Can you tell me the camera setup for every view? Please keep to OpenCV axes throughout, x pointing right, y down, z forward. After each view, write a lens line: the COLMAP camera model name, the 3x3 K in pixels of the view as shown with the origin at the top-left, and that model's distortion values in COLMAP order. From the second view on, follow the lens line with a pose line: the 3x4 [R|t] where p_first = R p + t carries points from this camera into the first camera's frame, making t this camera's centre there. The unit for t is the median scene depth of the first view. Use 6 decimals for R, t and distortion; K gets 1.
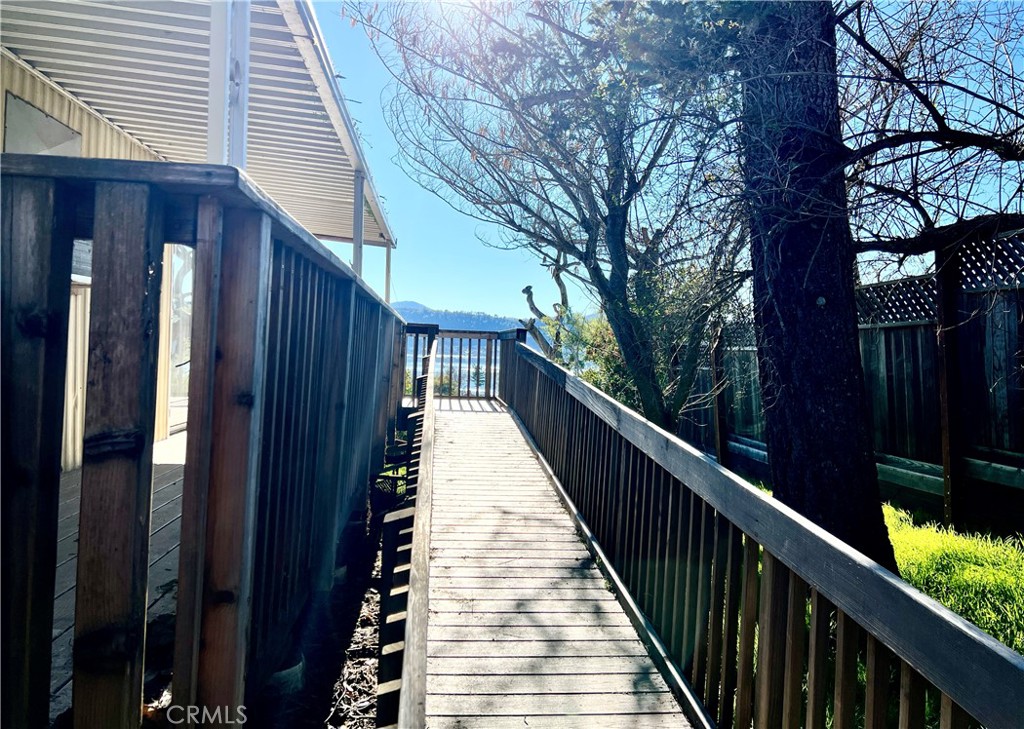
lens RADIAL K [[760.0, 0, 514.0], [0, 760.0, 361.7], [0, 0, 1]] dist [0.006812, 0.003095]
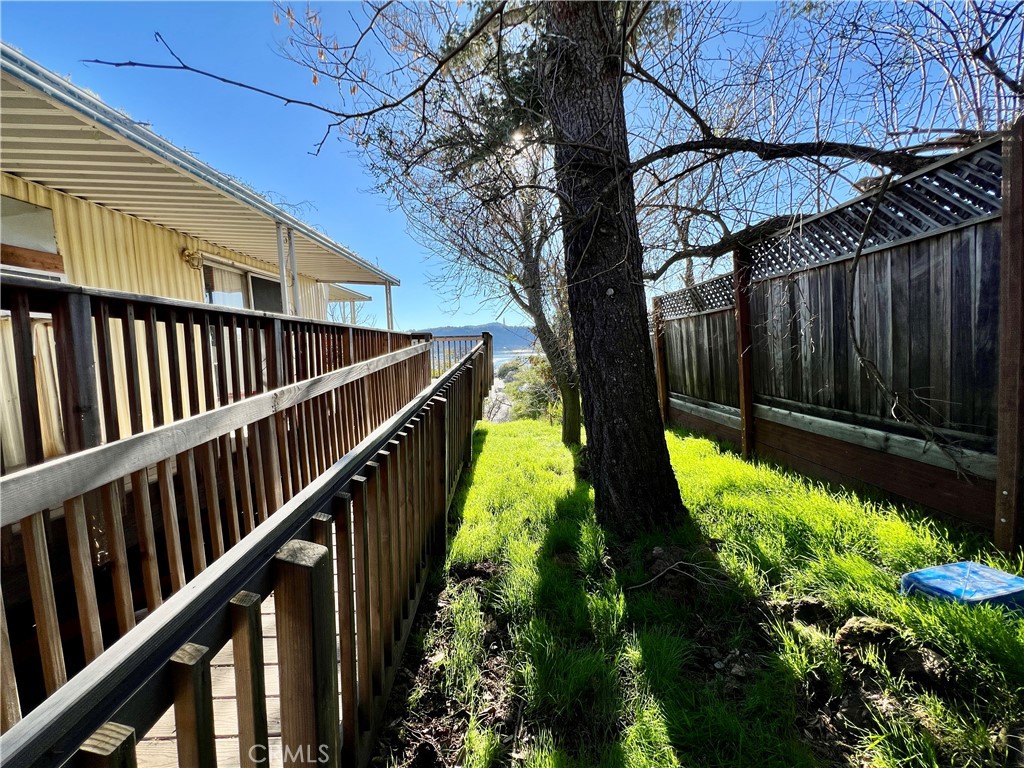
lens RADIAL K [[411.6, 0, 512.8], [0, 411.6, 390.4], [0, 0, 1]] dist [-0.001332, 0.000447]
pose [[0.994877, -0.051806, -0.086808, 0.230249], [0.059638, 0.994136, 0.090206, 0.008465], [0.081626, -0.094921, 0.992133, 0.236311]]
